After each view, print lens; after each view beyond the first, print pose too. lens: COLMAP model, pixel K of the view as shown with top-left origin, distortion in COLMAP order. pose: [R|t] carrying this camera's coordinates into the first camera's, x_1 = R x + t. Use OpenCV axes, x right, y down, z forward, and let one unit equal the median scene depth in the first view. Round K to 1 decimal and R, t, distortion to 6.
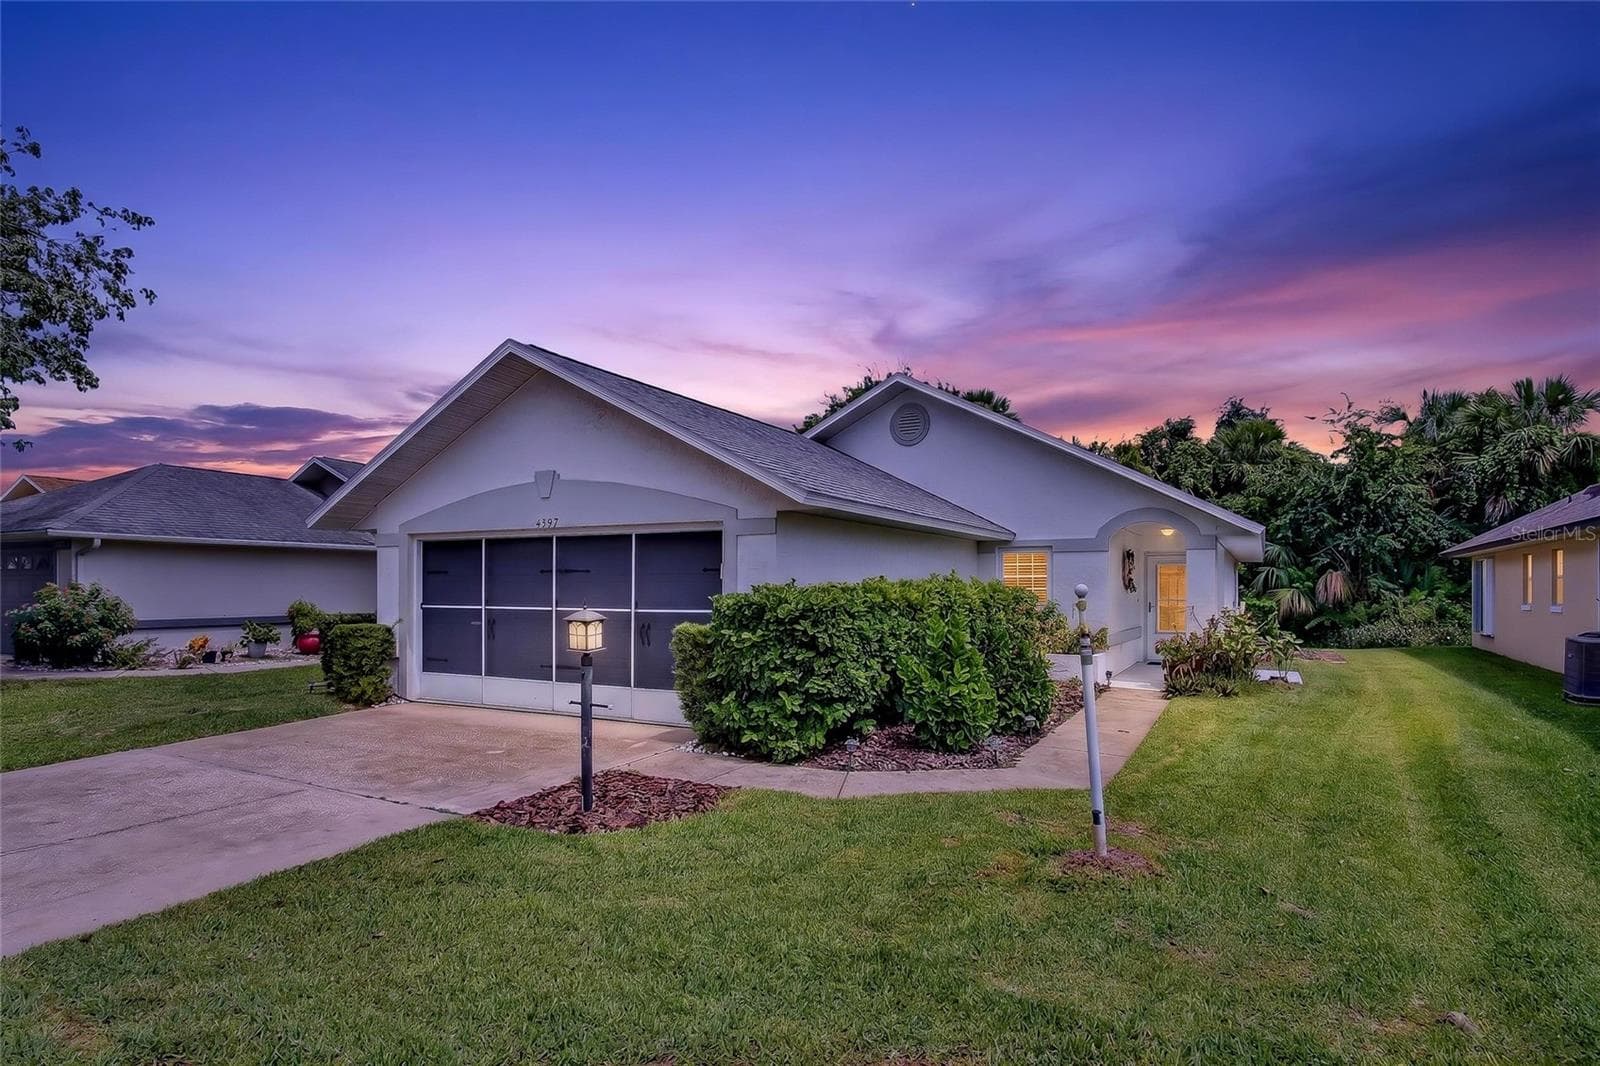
lens RADIAL K [[861.6, 0, 800.3], [0, 861.6, 581.5], [0, 0, 1]] dist [-0.026180, -0.001325]
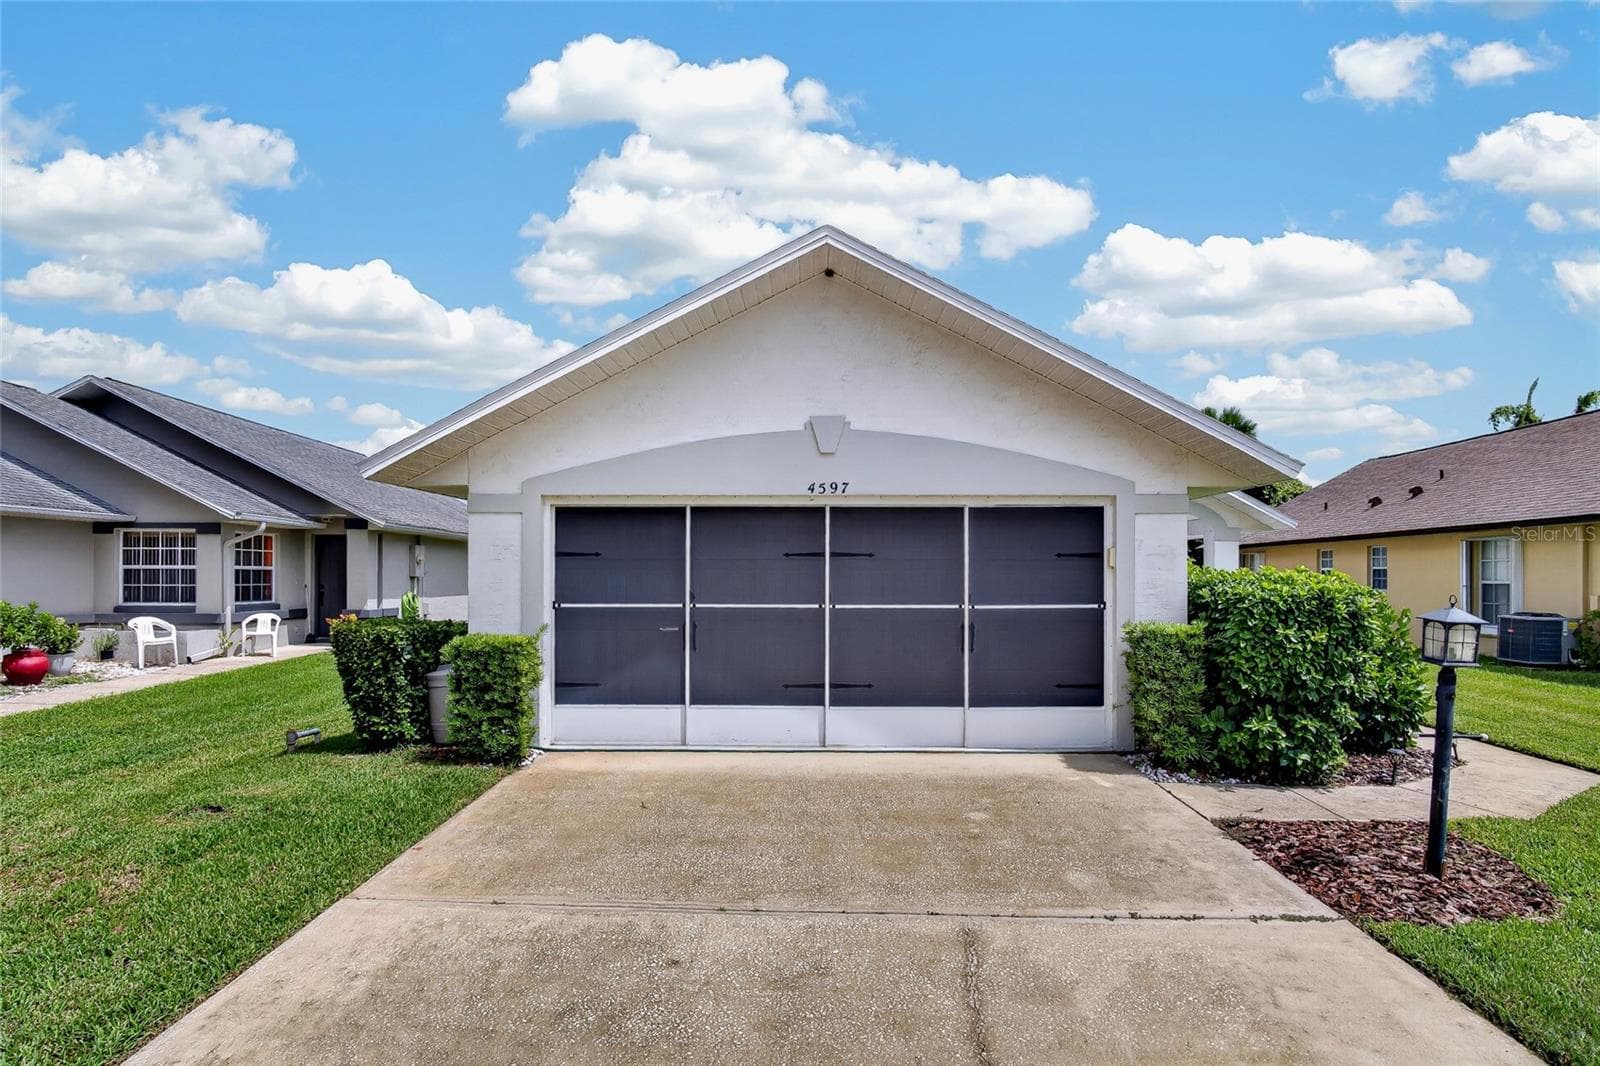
lens RADIAL K [[861.6, 0, 800.3], [0, 861.6, 581.5], [0, 0, 1]] dist [-0.026180, -0.001325]
pose [[0.889672, -0.005017, 0.456573, -0.641028], [-0.001584, 0.999900, 0.014075, 0.000380], [-0.456598, -0.013245, 0.889574, 0.360458]]
